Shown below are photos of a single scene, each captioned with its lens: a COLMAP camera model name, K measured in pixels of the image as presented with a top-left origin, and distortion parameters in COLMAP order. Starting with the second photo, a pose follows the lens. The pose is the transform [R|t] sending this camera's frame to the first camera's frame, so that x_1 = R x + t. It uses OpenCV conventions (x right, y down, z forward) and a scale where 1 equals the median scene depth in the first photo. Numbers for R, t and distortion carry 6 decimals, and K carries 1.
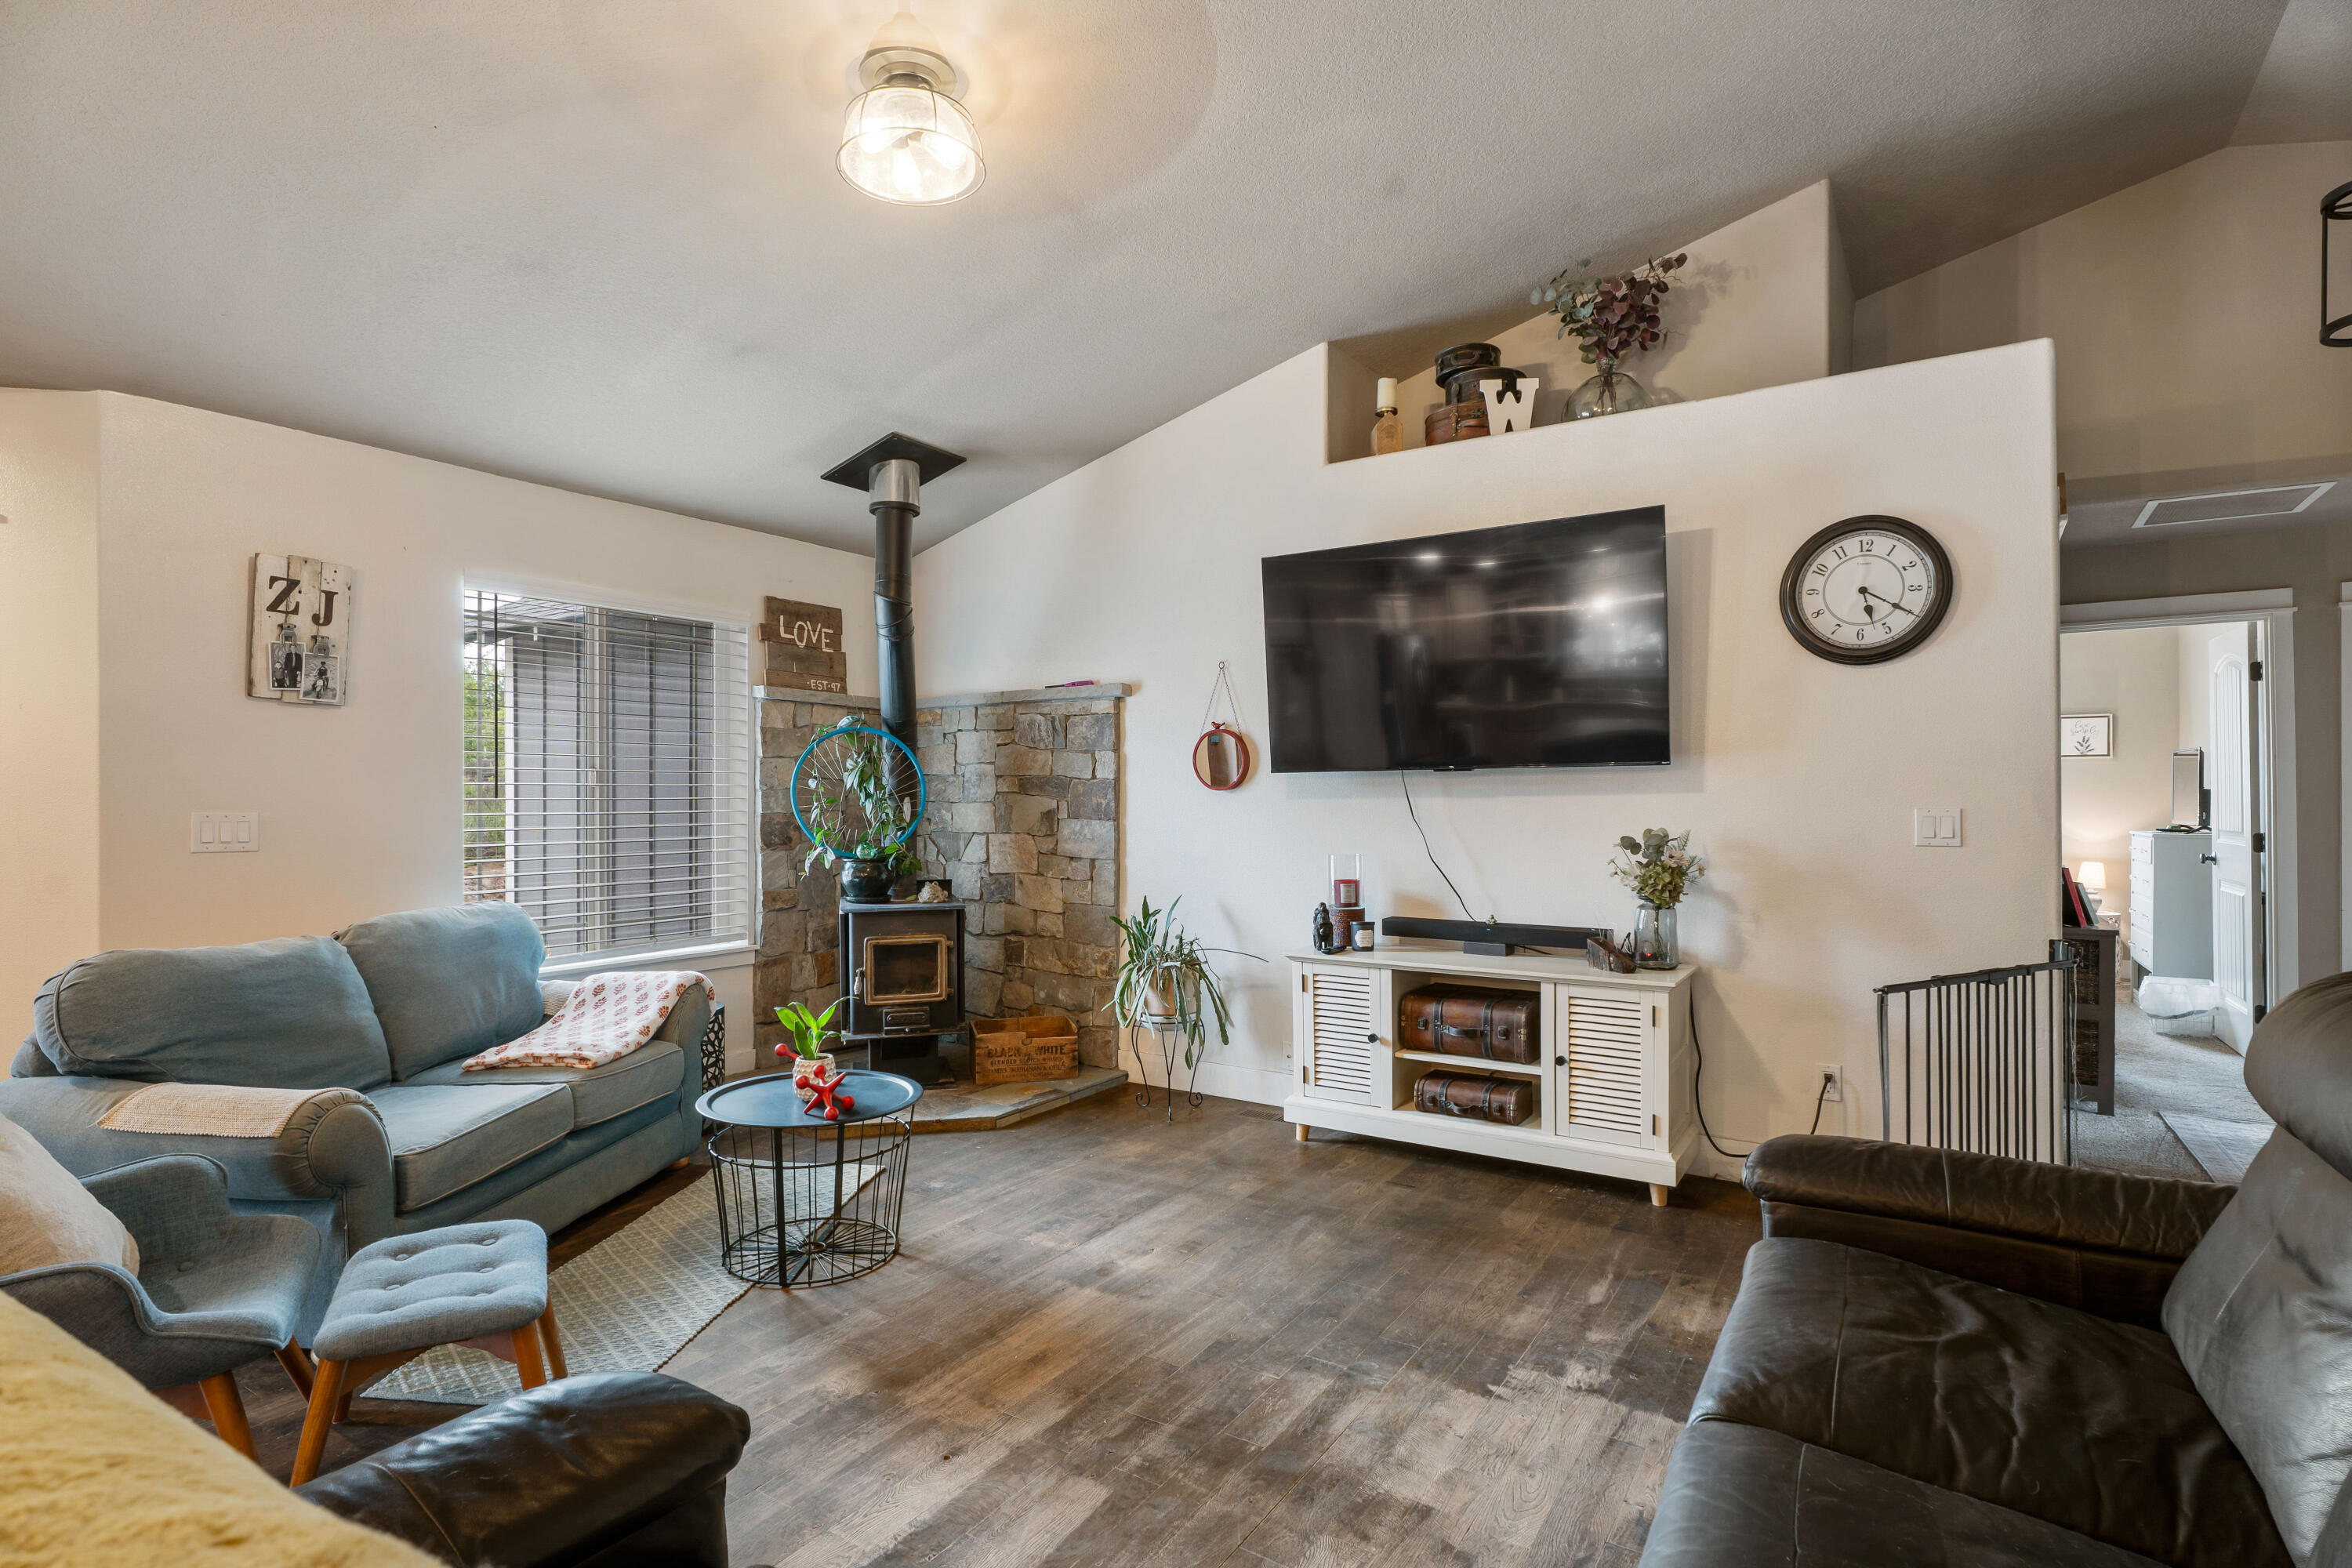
lens RADIAL K [[1134.2, 0, 1166.6], [0, 1134.2, 778.8], [0, 0, 1]] dist [-0.001740, -0.000016]
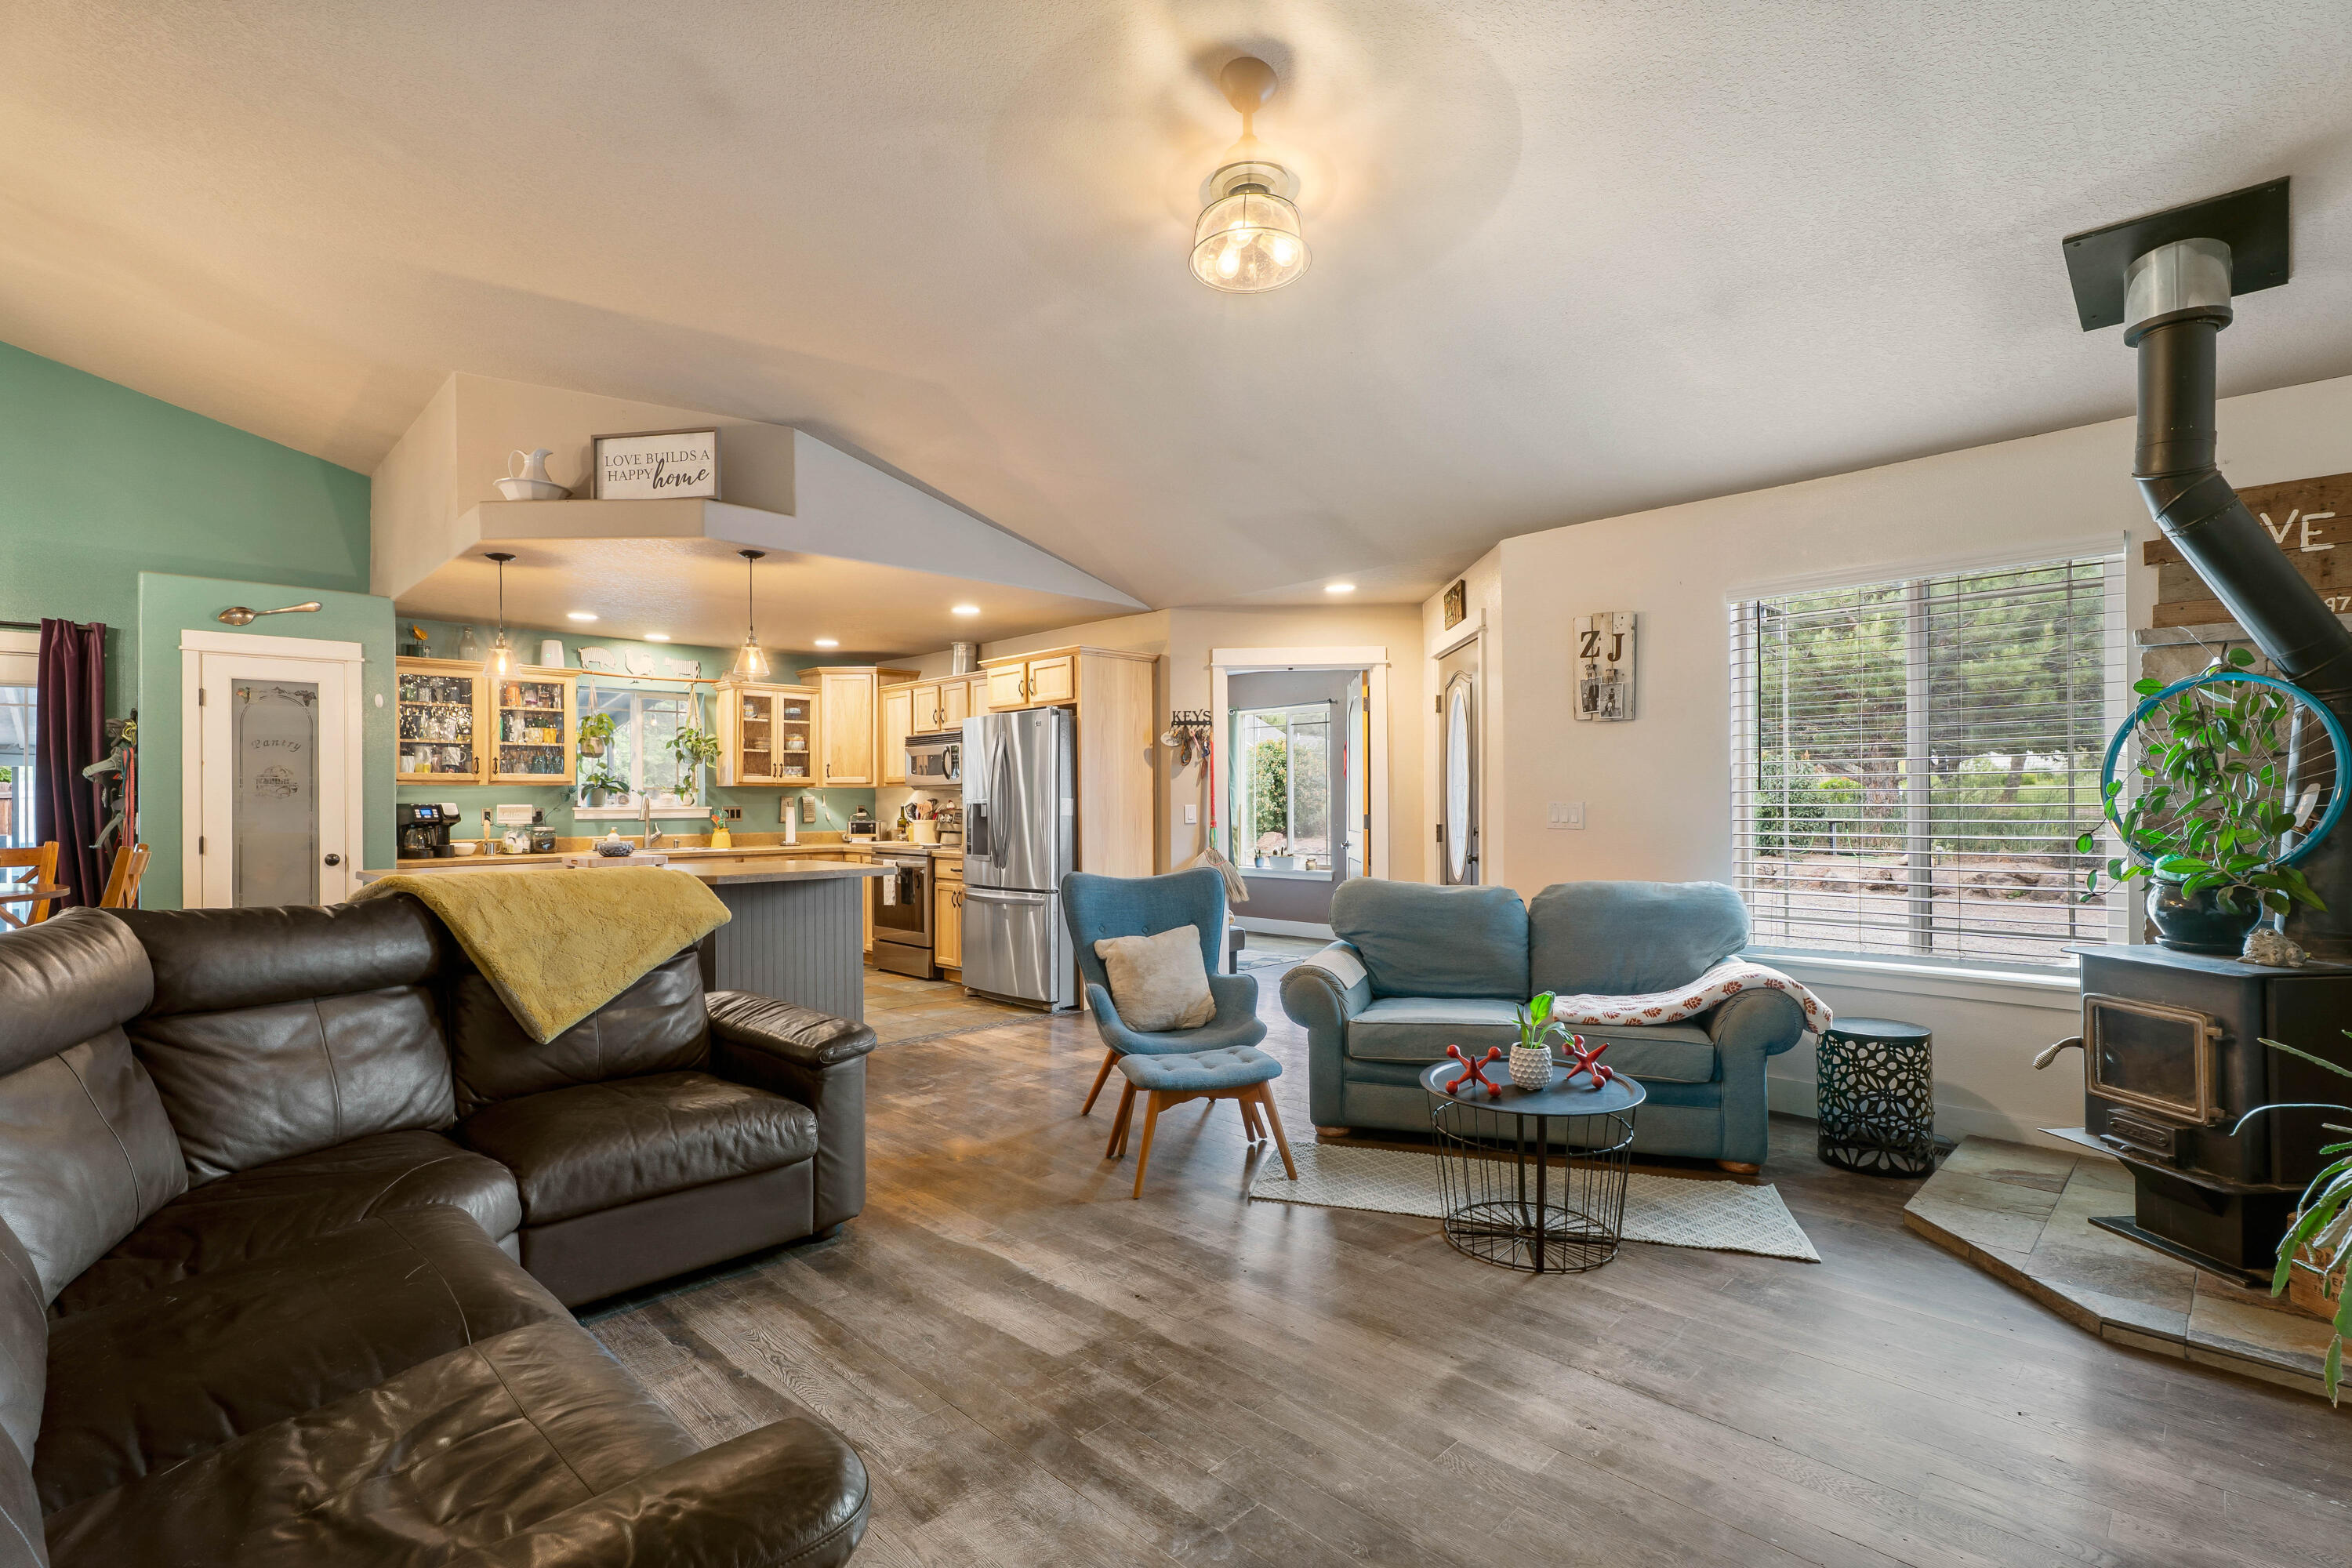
lens RADIAL K [[1074.4, 0, 1181.6], [0, 1074.4, 797.1], [0, 0, 1]] dist [-0.000284, 0.000092]
pose [[-0.190112, -0.003570, -0.981756, 0.689442], [0.021032, 0.999749, -0.007708, 0.026364], [0.981537, -0.022114, -0.189989, 0.887928]]
